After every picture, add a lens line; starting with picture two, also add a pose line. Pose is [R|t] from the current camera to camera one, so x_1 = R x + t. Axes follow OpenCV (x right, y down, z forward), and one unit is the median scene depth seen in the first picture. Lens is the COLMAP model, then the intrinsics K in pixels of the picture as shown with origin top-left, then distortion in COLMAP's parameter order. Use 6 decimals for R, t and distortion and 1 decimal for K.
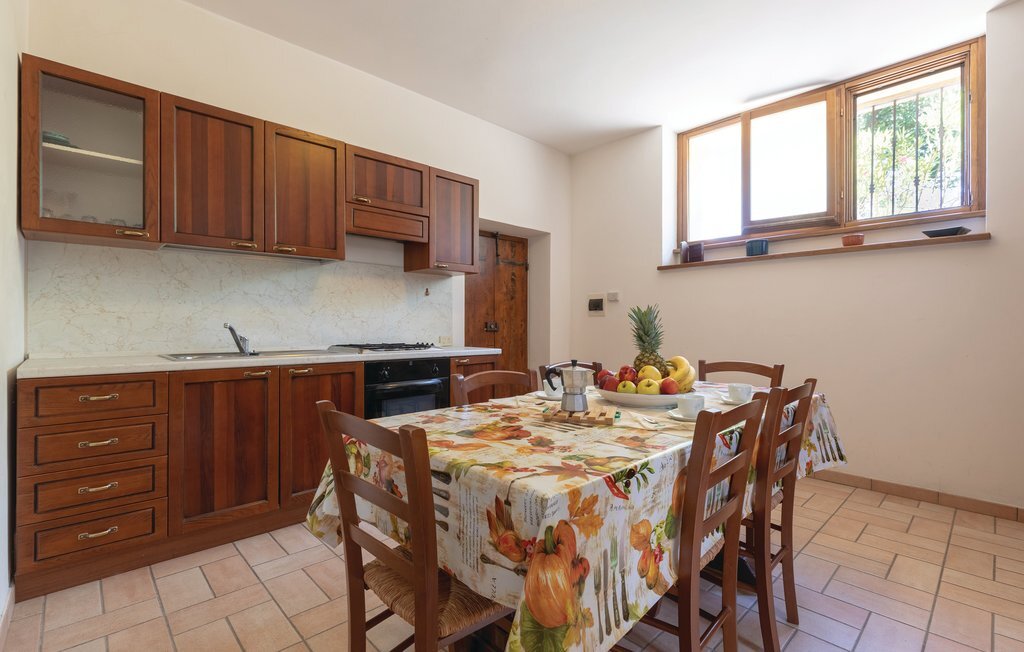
lens RADIAL K [[460.7, 0, 513.8], [0, 460.7, 327.0], [0, 0, 1]] dist [0.001538, 0.000102]
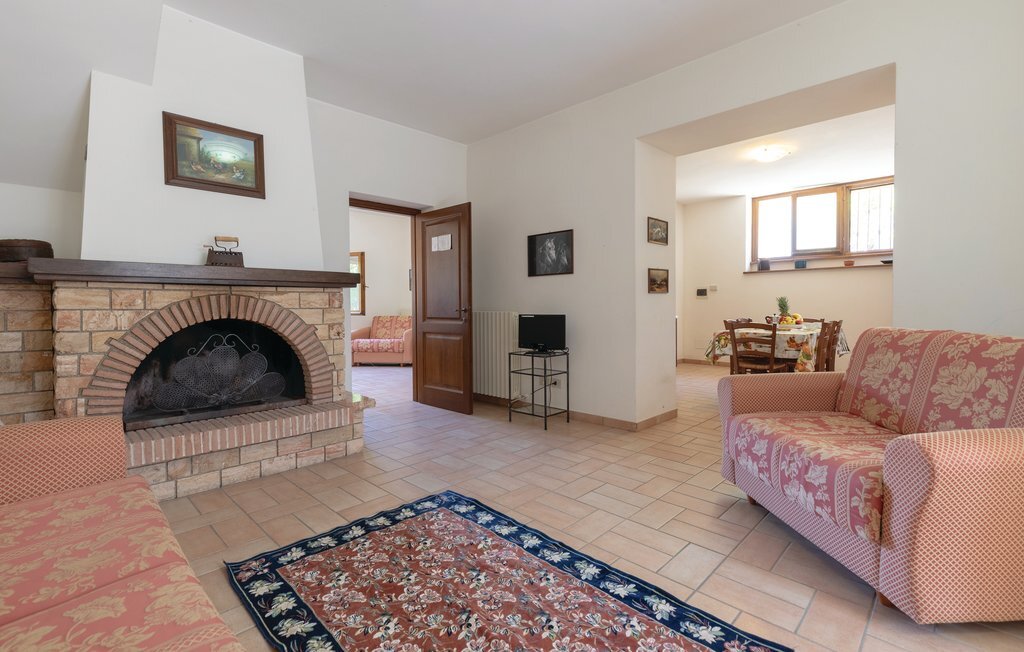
lens RADIAL K [[460.7, 0, 510.7], [0, 460.7, 319.3], [0, 0, 1]] dist [0.001538, 0.000102]
pose [[0.999363, -0.003957, 0.035455, -0.764573], [0.003094, 0.999698, 0.024381, 0.012010], [-0.035541, -0.024256, 0.999074, -0.911532]]
